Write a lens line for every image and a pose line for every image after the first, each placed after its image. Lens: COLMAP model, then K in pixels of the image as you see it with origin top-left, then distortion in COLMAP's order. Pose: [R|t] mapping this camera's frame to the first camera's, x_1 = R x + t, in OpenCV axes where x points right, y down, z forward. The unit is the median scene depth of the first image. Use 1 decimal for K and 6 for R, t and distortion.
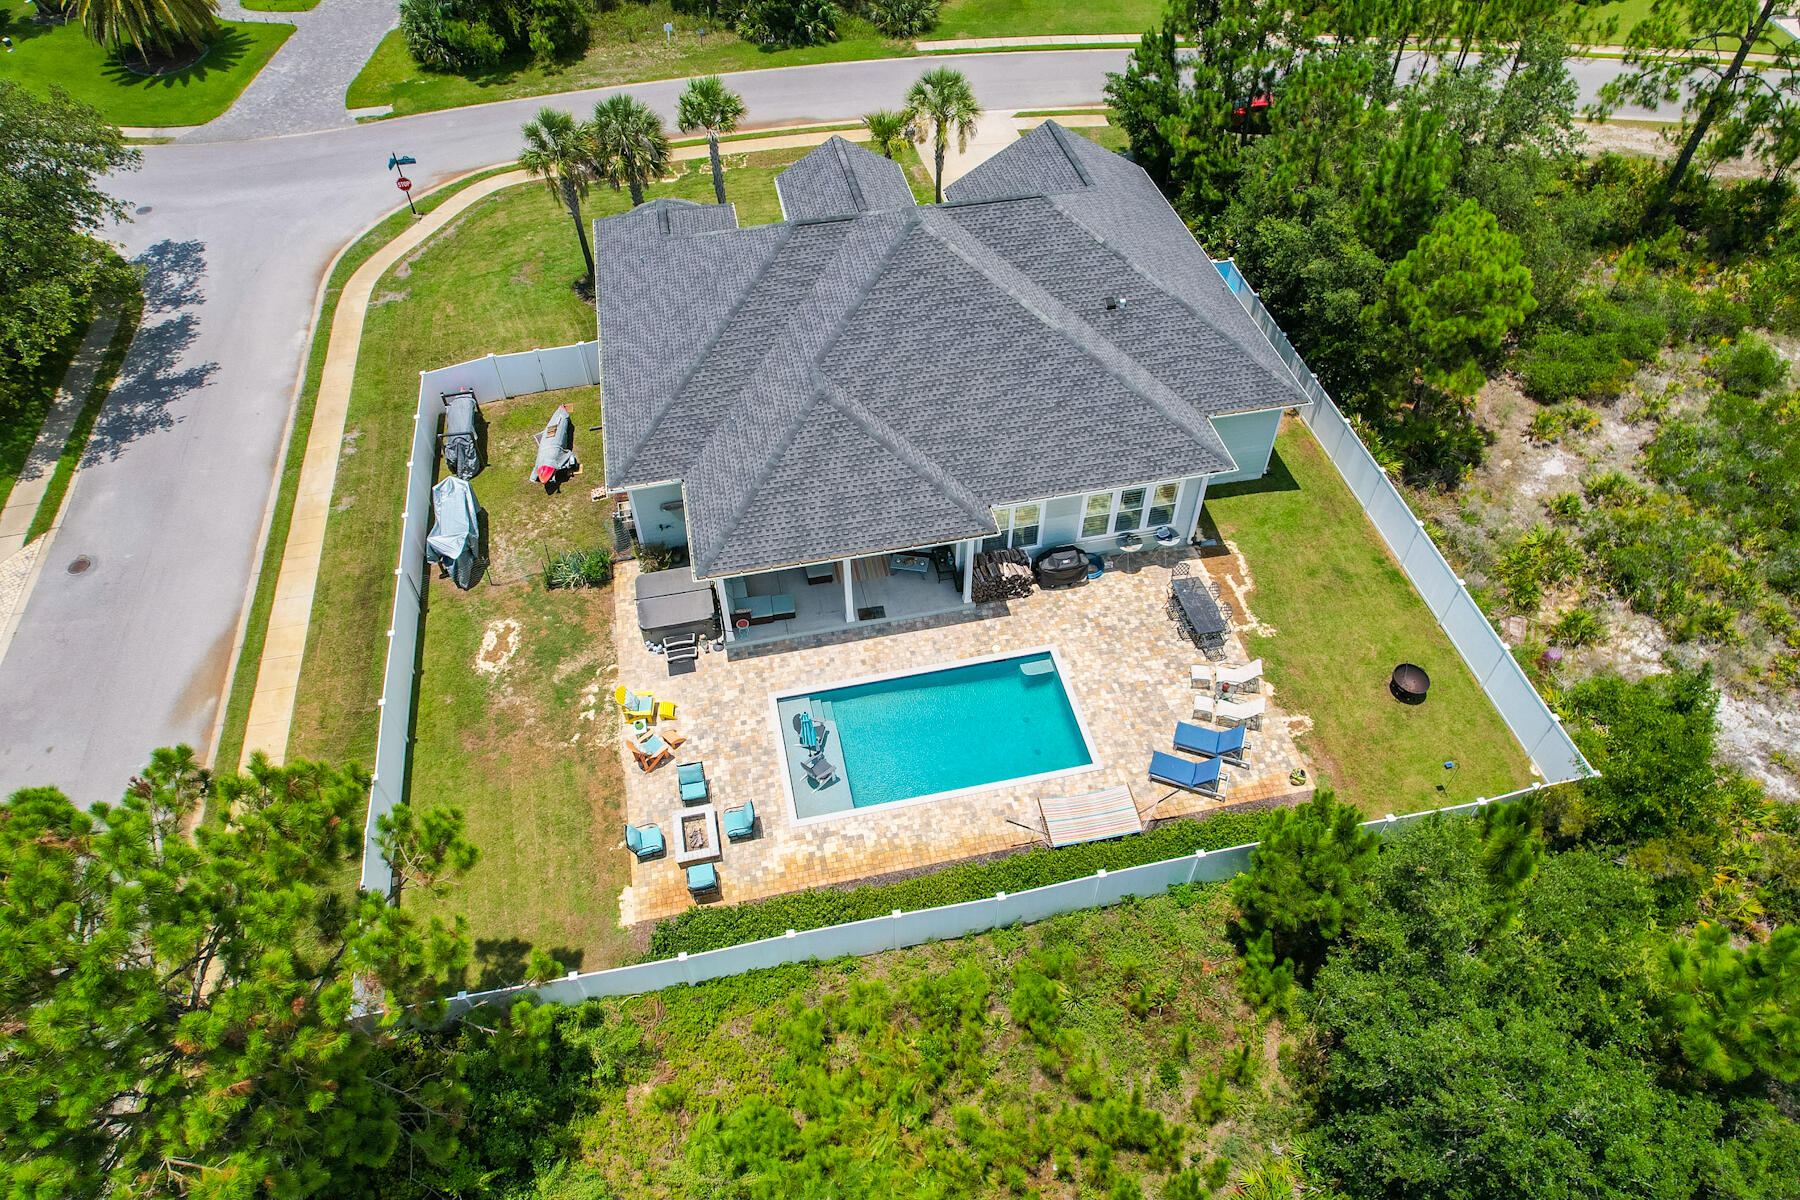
lens RADIAL K [[1147.5, 0, 900.0], [0, 1147.5, 600.0], [0, 0, 1]] dist [-0.085540, 0.080807]
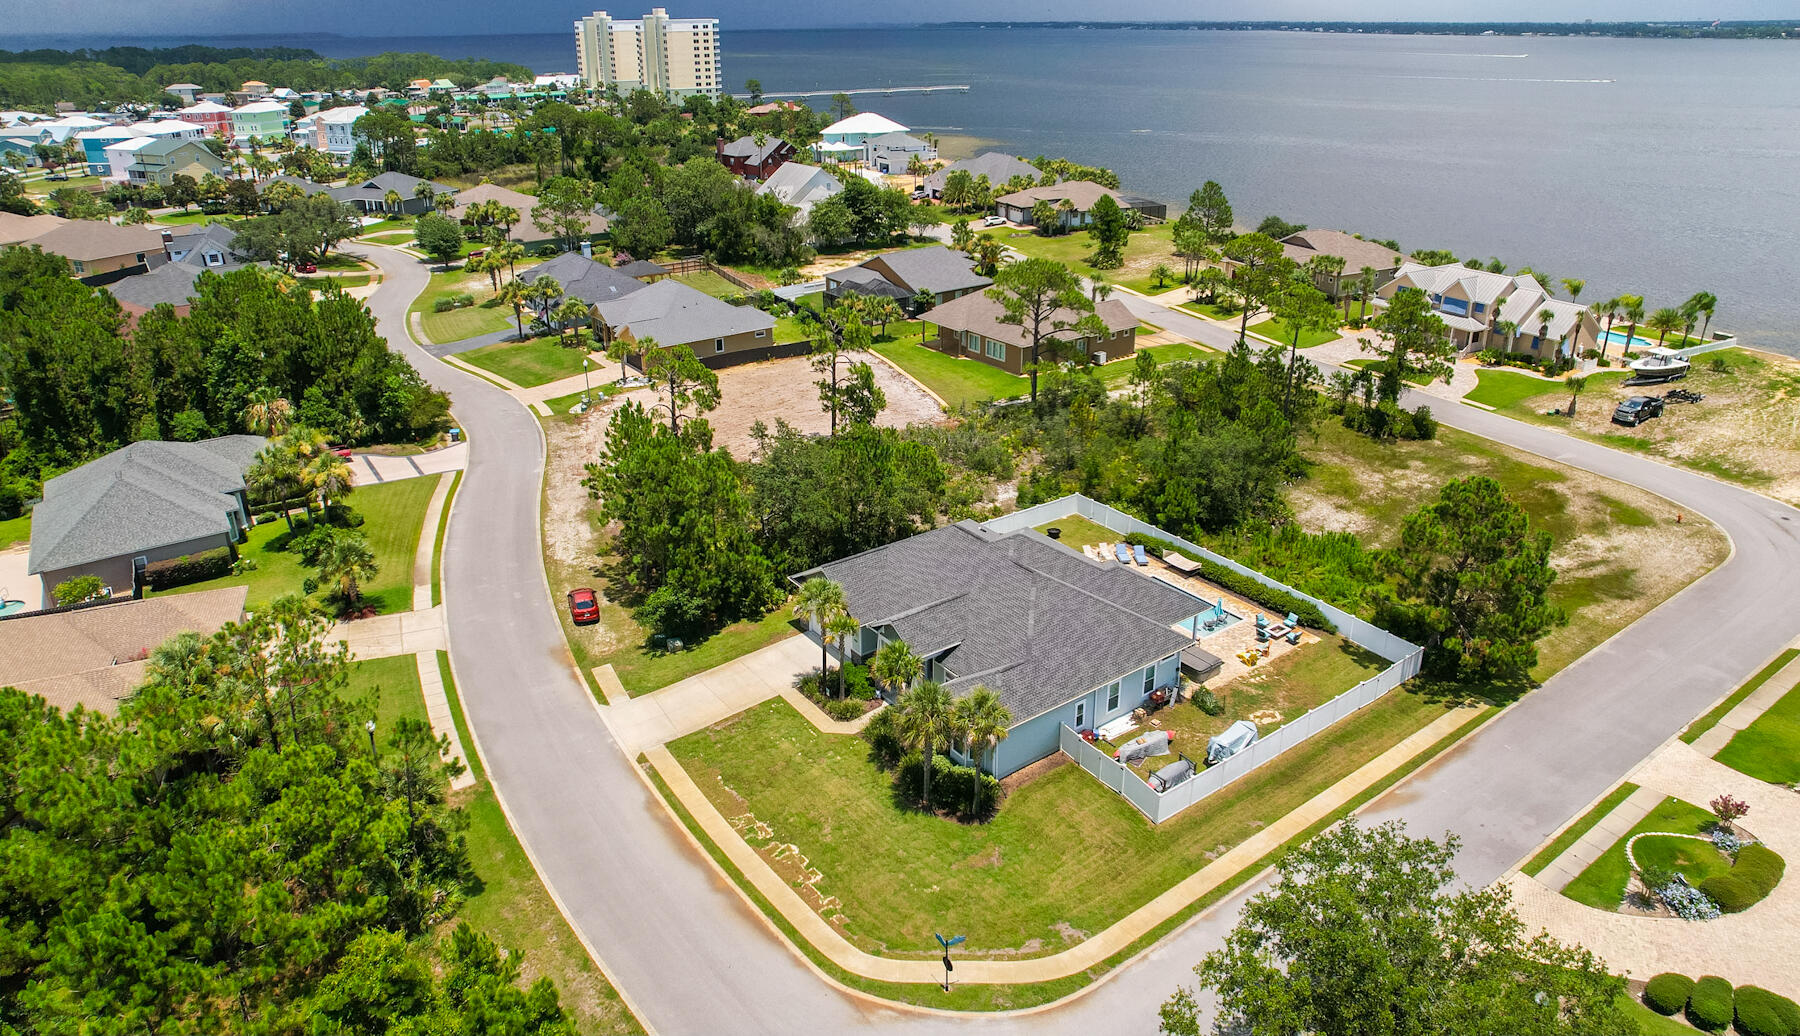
lens RADIAL K [[1159.7, 0, 898.2], [0, 1159.7, 405.7], [0, 0, 1]] dist [-0.059810, 0.000033]
pose [[-0.408131, -0.276621, 0.870006, -1.213383], [0.690473, 0.529902, 0.492394, -1.202319], [-0.597224, 0.801676, -0.025270, 0.730261]]
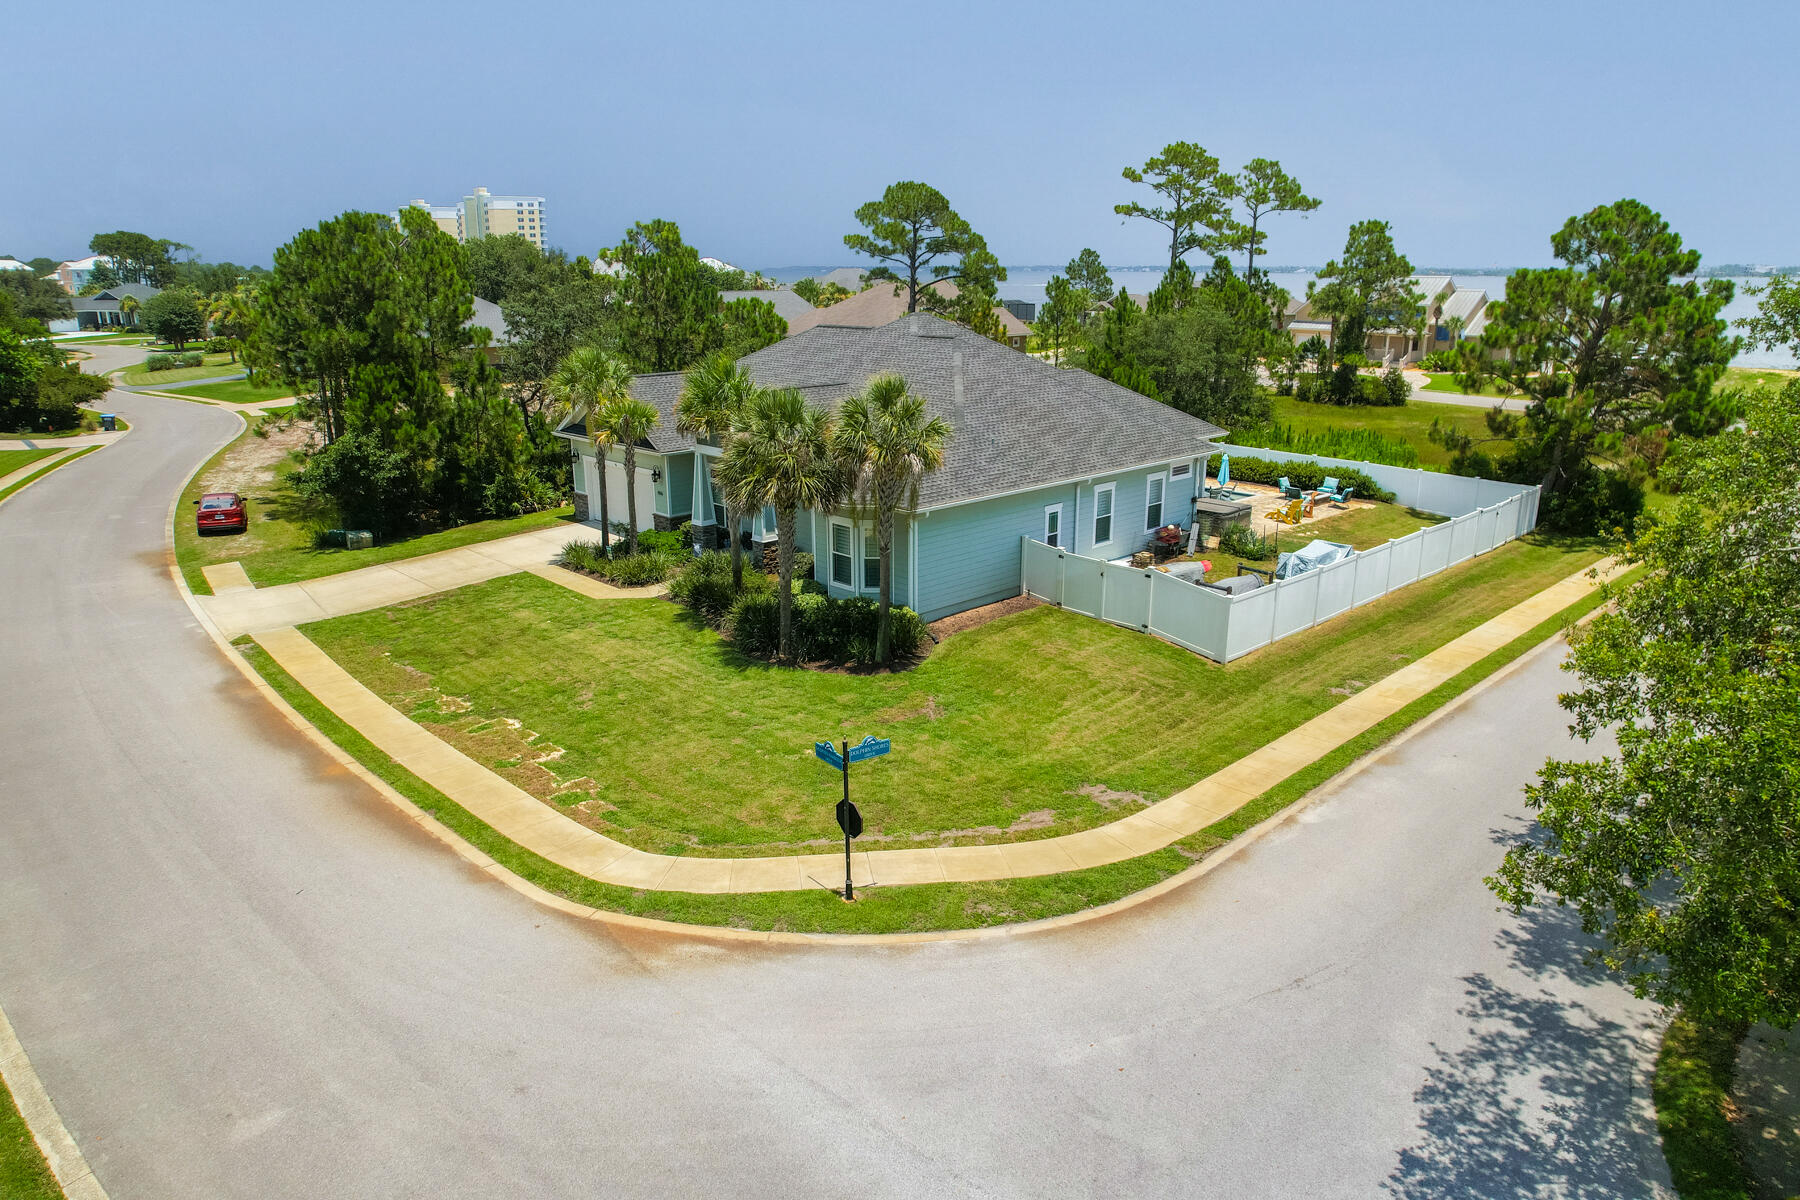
lens RADIAL K [[1147.5, 0, 900.0], [0, 1147.5, 600.0], [0, 0, 1]] dist [-0.085540, 0.080807]
pose [[-0.525934, -0.225045, 0.820212, -0.799348], [0.640480, 0.529731, 0.556031, -0.653699], [-0.559624, 0.817765, -0.134467, 1.060968]]
